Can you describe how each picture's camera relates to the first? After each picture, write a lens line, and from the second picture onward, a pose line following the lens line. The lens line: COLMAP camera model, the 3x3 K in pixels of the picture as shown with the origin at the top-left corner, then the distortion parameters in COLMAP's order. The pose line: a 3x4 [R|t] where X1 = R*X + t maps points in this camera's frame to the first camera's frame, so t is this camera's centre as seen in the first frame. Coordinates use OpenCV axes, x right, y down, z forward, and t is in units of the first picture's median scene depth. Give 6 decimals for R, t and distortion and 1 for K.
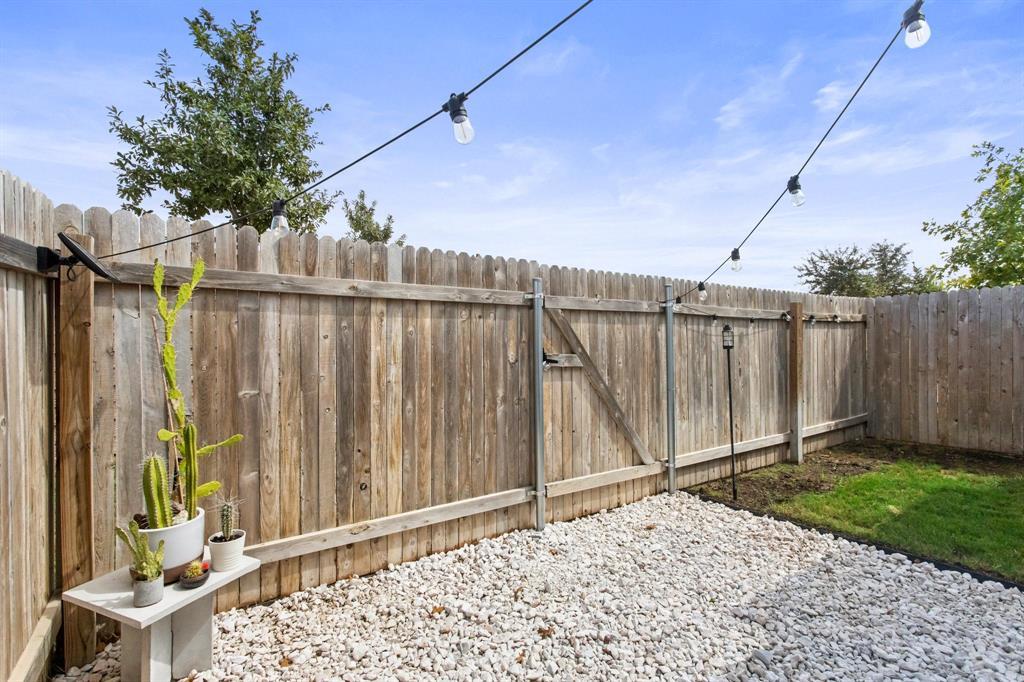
lens RADIAL K [[487.7, 0, 510.5], [0, 487.7, 333.9], [0, 0, 1]] dist [0.002937, 0.001275]
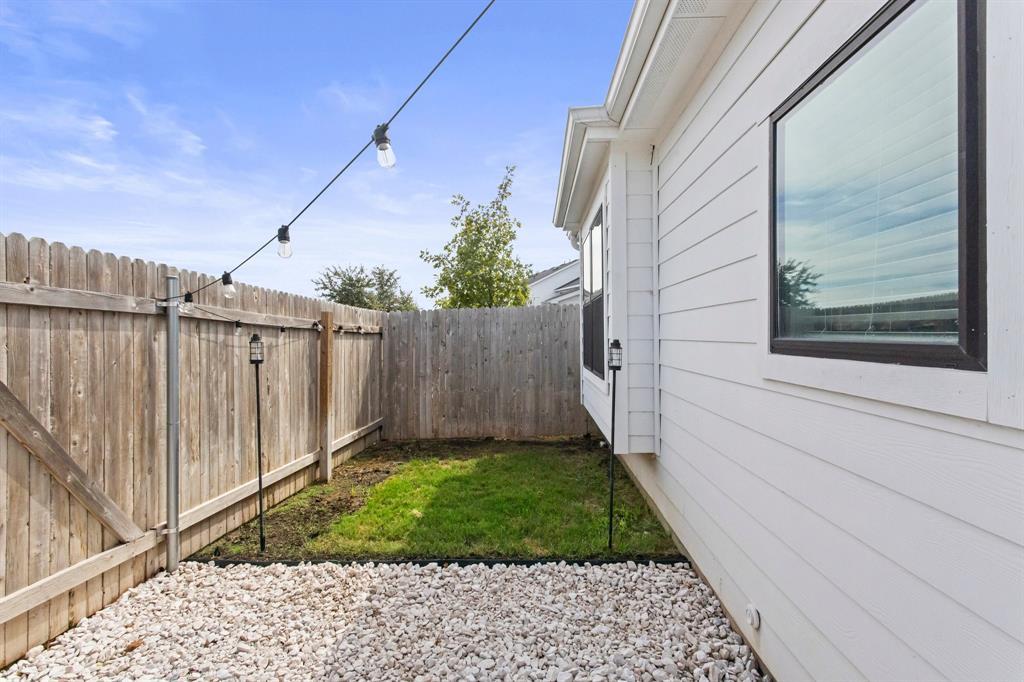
lens RADIAL K [[487.7, 0, 510.5], [0, 487.7, 333.9], [0, 0, 1]] dist [0.002937, 0.001275]
pose [[0.603968, 0.017880, 0.796808, 0.052916], [-0.001765, 0.999776, -0.021097, -0.002079], [-0.797007, 0.011336, 0.603864, 0.168397]]
